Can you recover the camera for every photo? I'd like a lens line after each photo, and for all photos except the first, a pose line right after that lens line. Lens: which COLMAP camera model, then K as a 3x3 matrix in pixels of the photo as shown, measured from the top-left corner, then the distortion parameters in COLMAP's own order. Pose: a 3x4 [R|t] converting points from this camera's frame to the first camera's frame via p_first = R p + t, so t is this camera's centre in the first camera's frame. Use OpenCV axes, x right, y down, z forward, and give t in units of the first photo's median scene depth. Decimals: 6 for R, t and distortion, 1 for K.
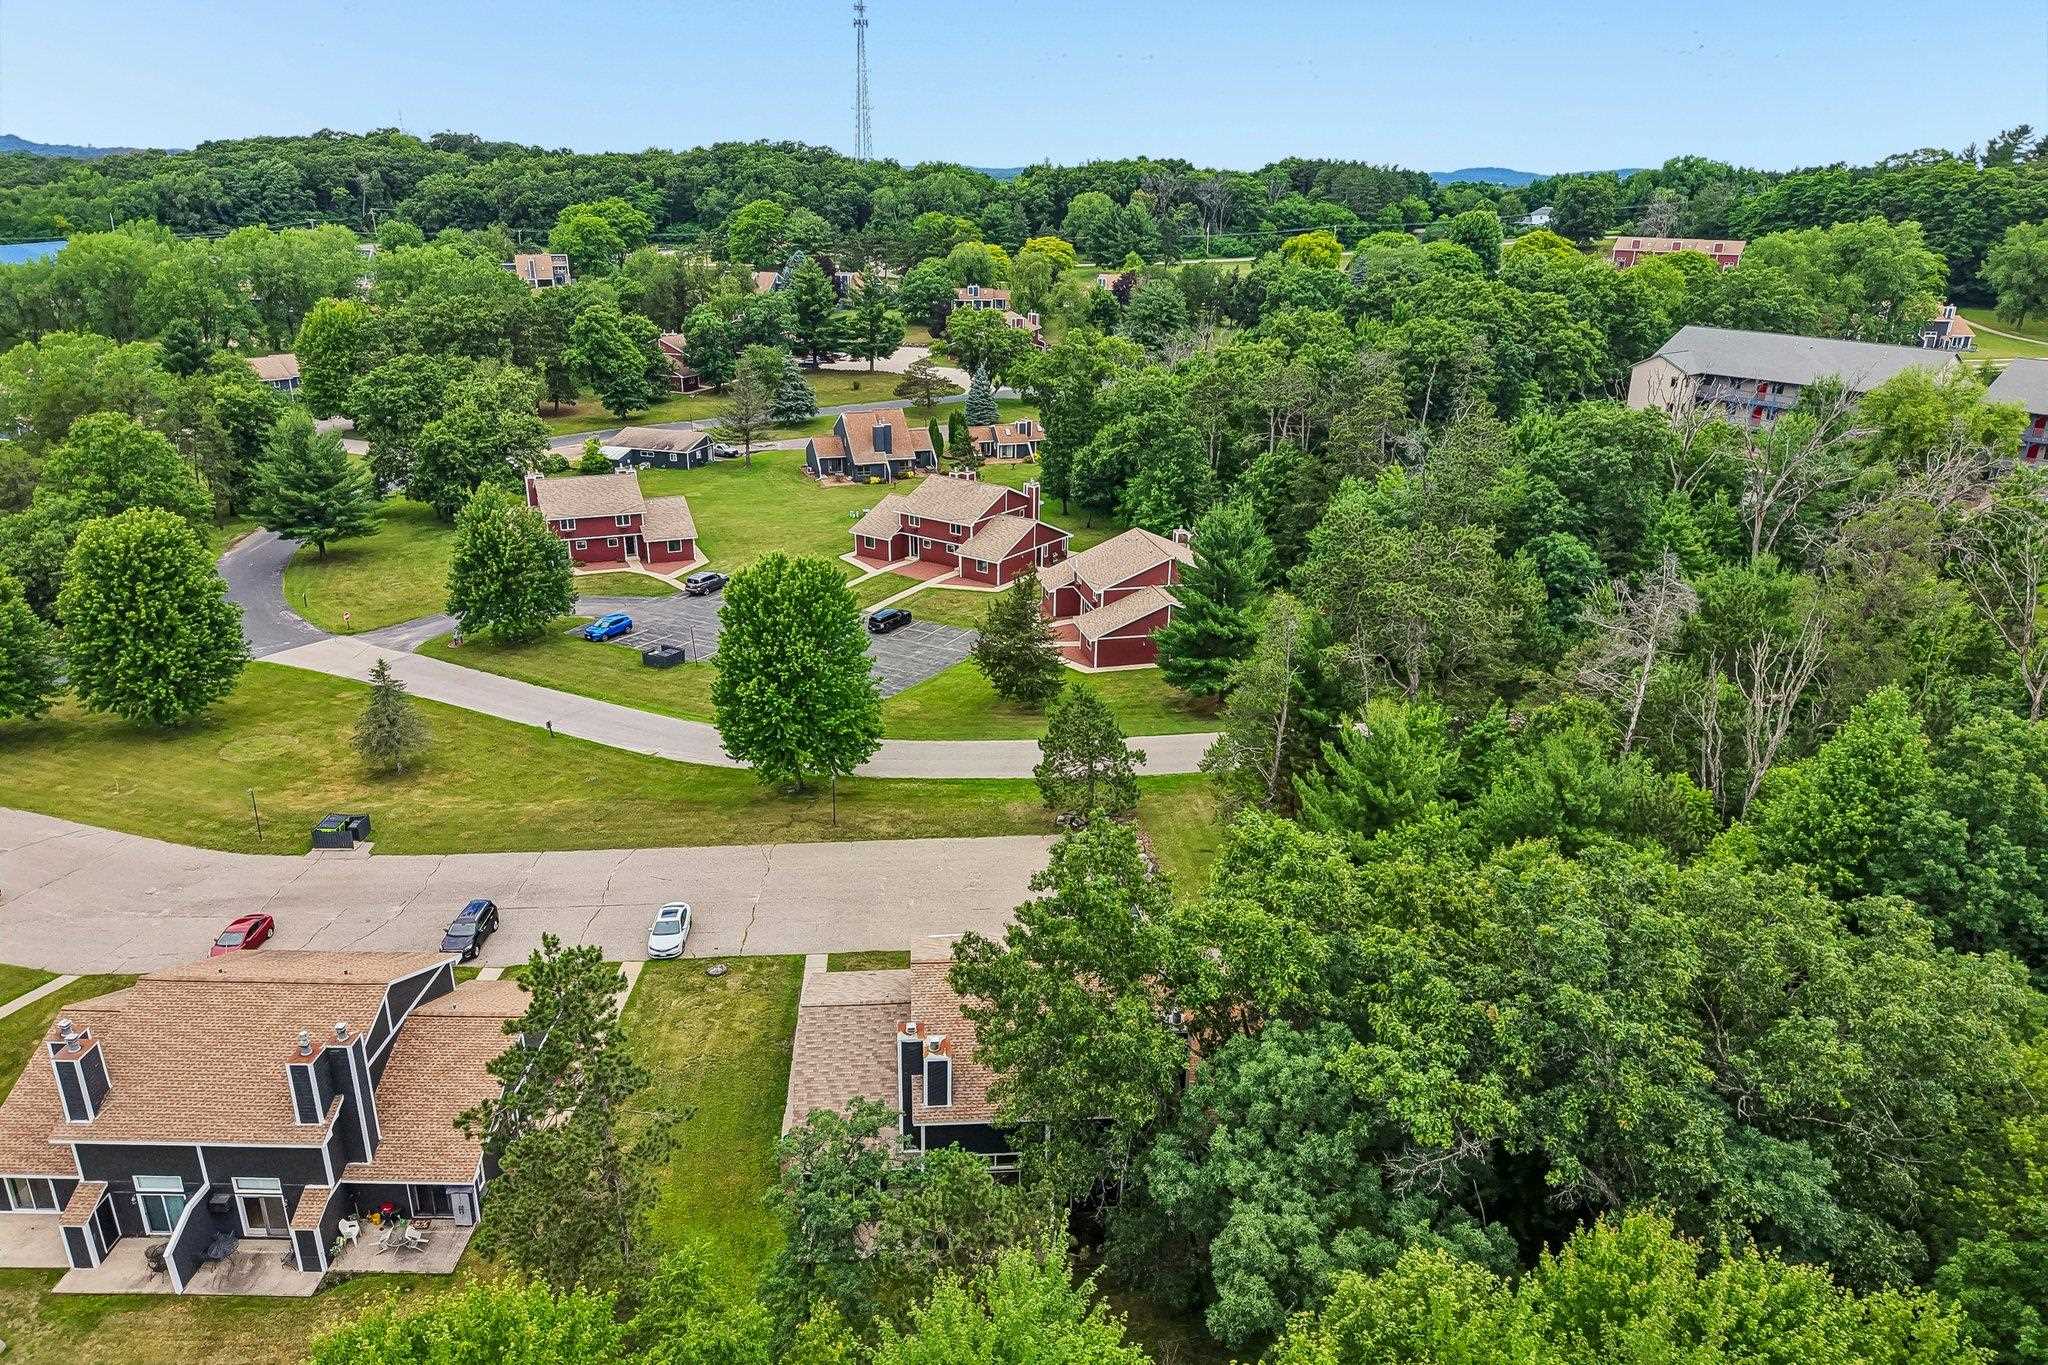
lens RADIAL K [[1359.1, 0, 1012.1], [0, 1359.1, 703.8], [0, 0, 1]] dist [0.026183, -0.029249]
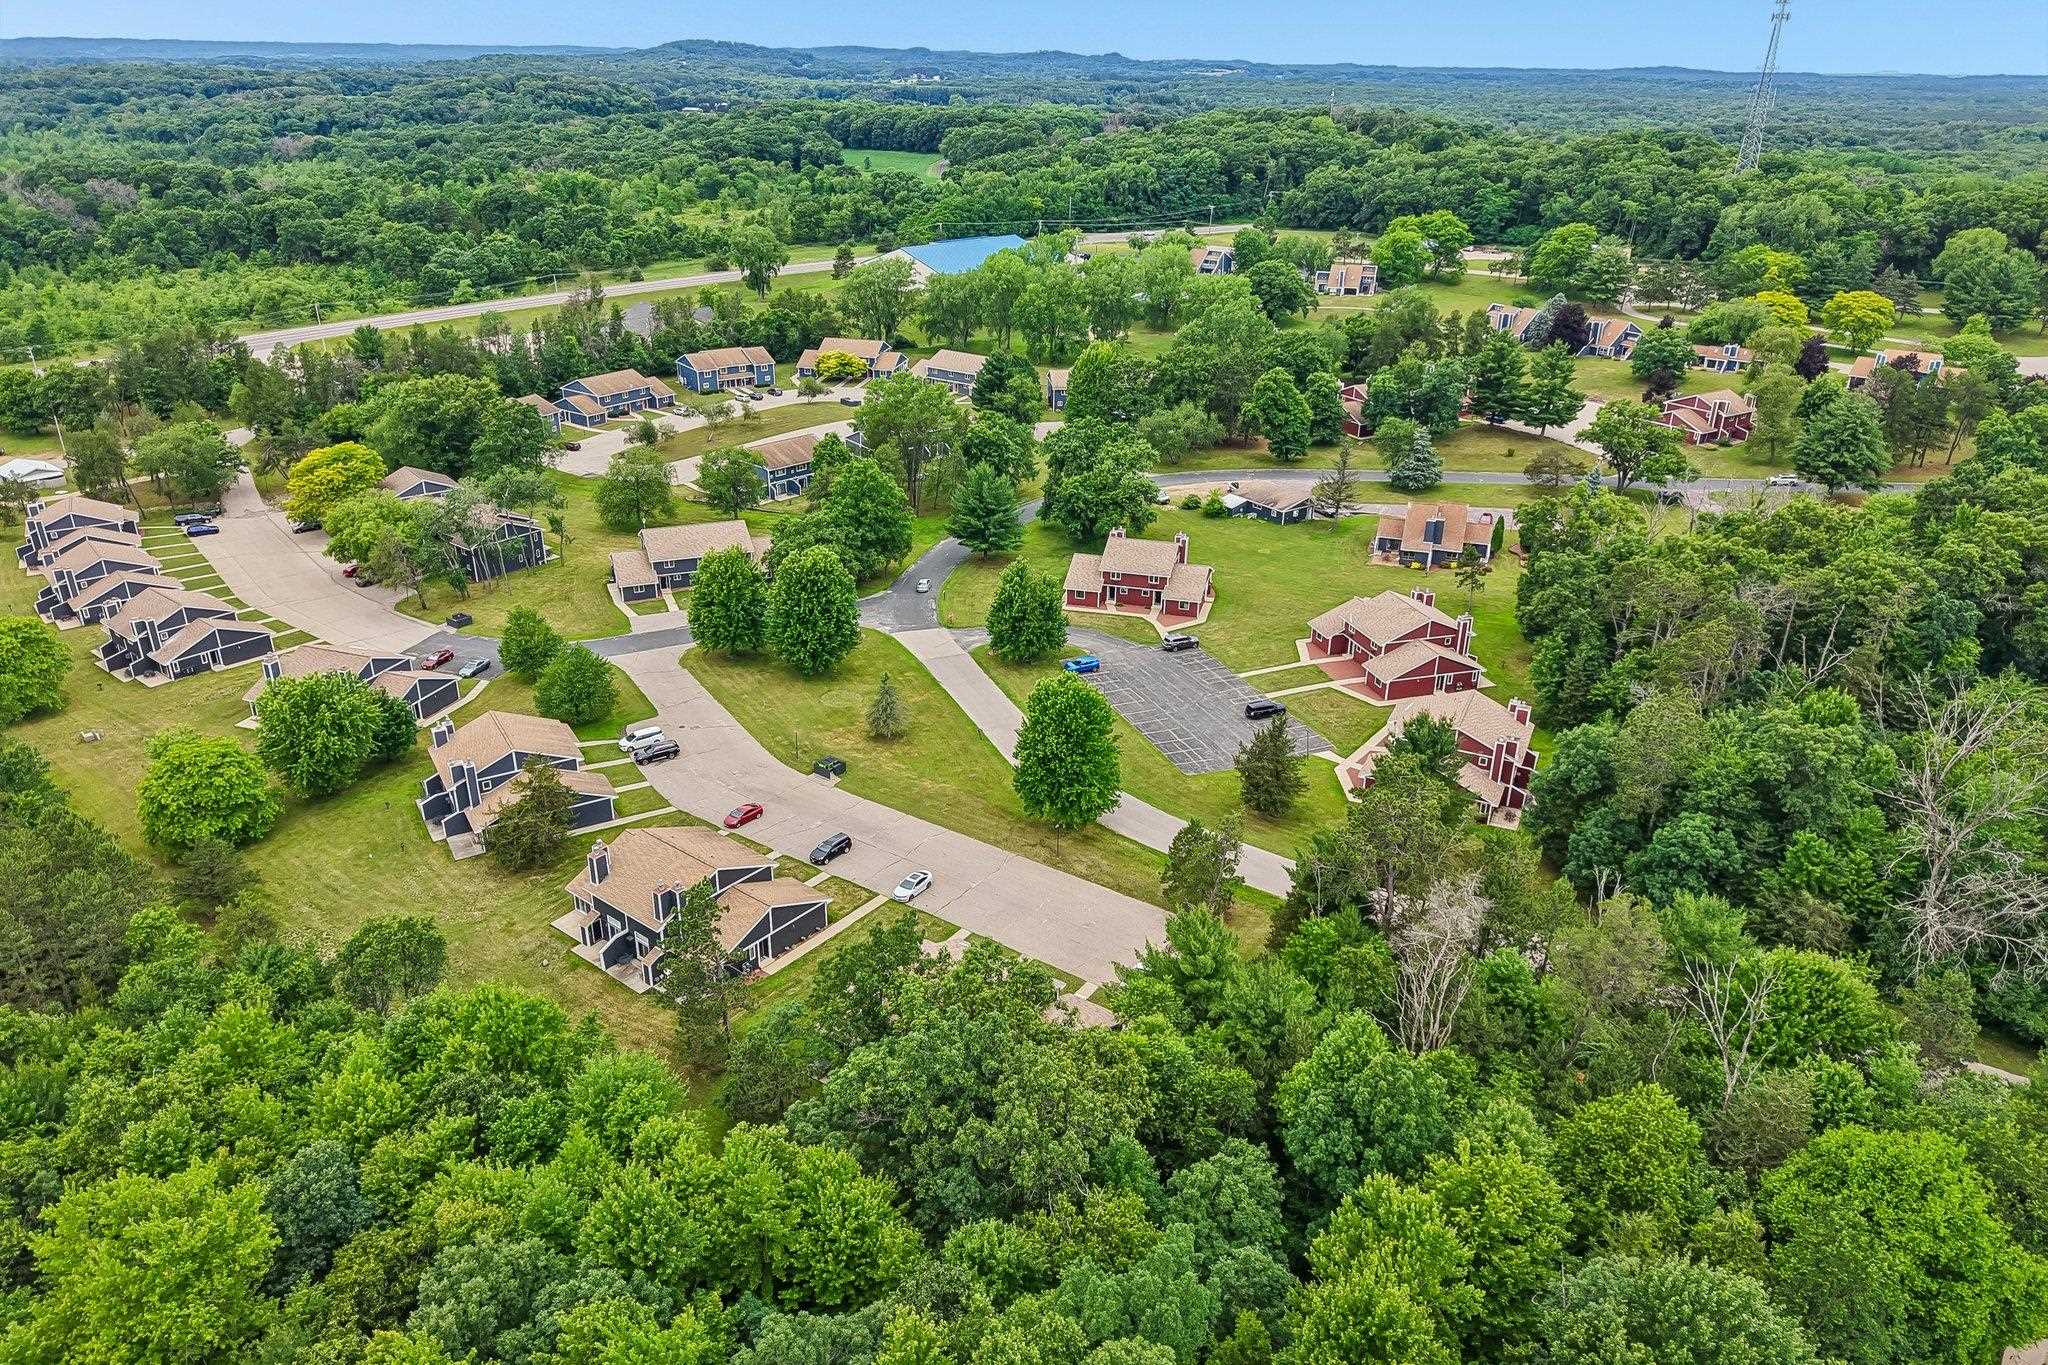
lens RADIAL K [[1354.3, 0, 1024.0], [0, 1354.3, 682.5], [0, 0, 1]] dist [0.086891, -0.149214]
pose [[0.792164, 0.247732, -0.557768, 0.384794], [-0.223705, 0.968166, 0.112296, -0.156611], [0.567831, 0.035818, 0.822365, -0.172433]]
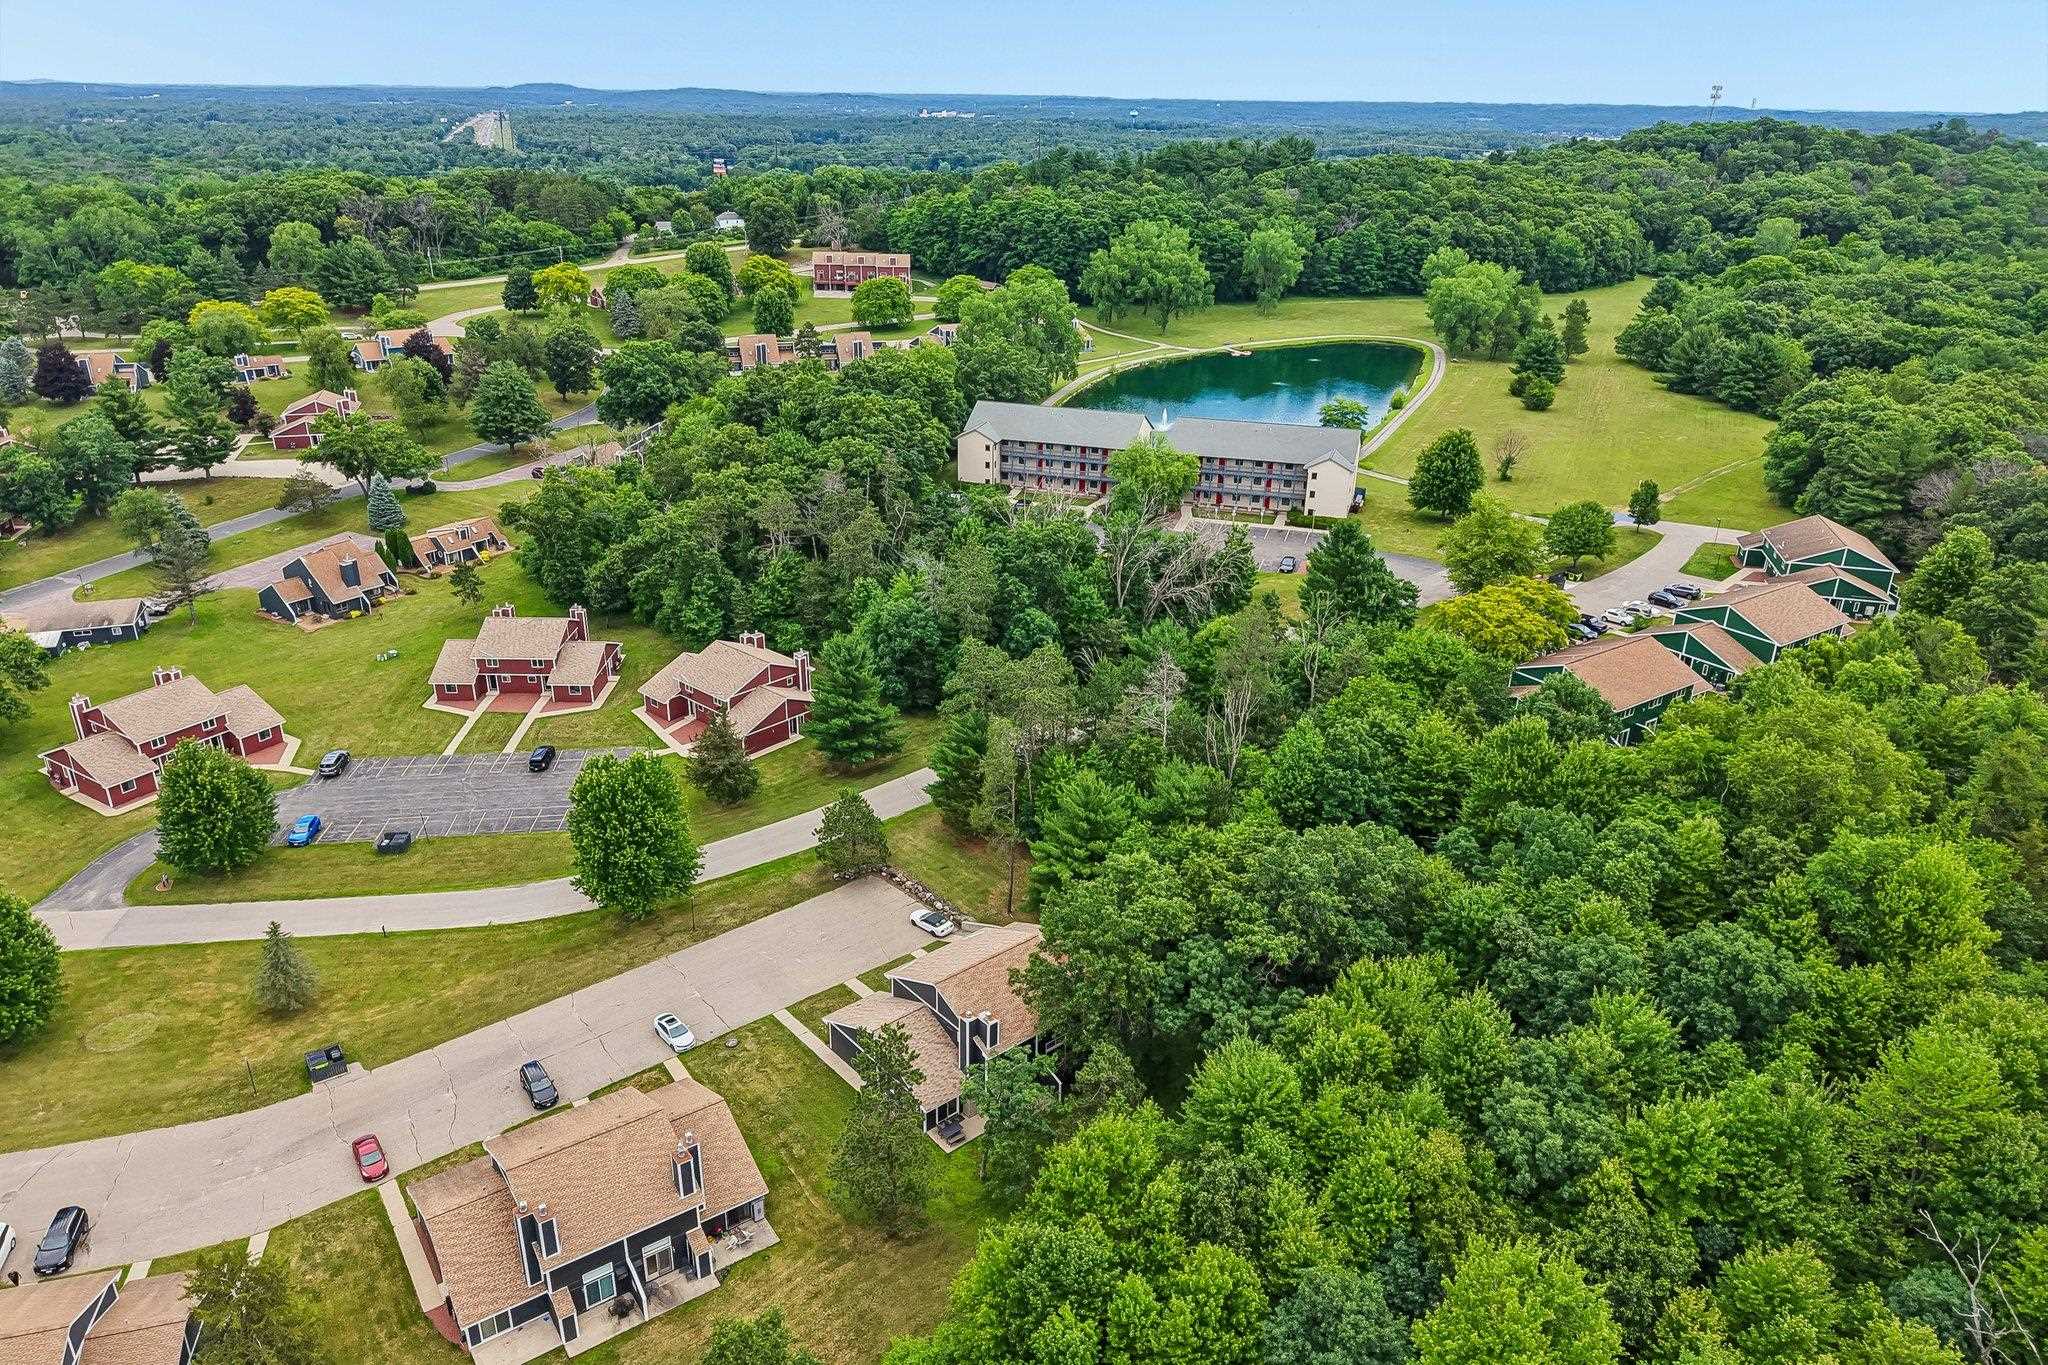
lens RADIAL K [[1359.1, 0, 1012.1], [0, 1359.1, 703.8], [0, 0, 1]] dist [0.026183, -0.029249]
pose [[0.815326, -0.243232, 0.525434, -0.329061], [0.213253, 0.969839, 0.118045, -0.141623], [-0.538299, 0.015806, 0.842606, -0.232361]]
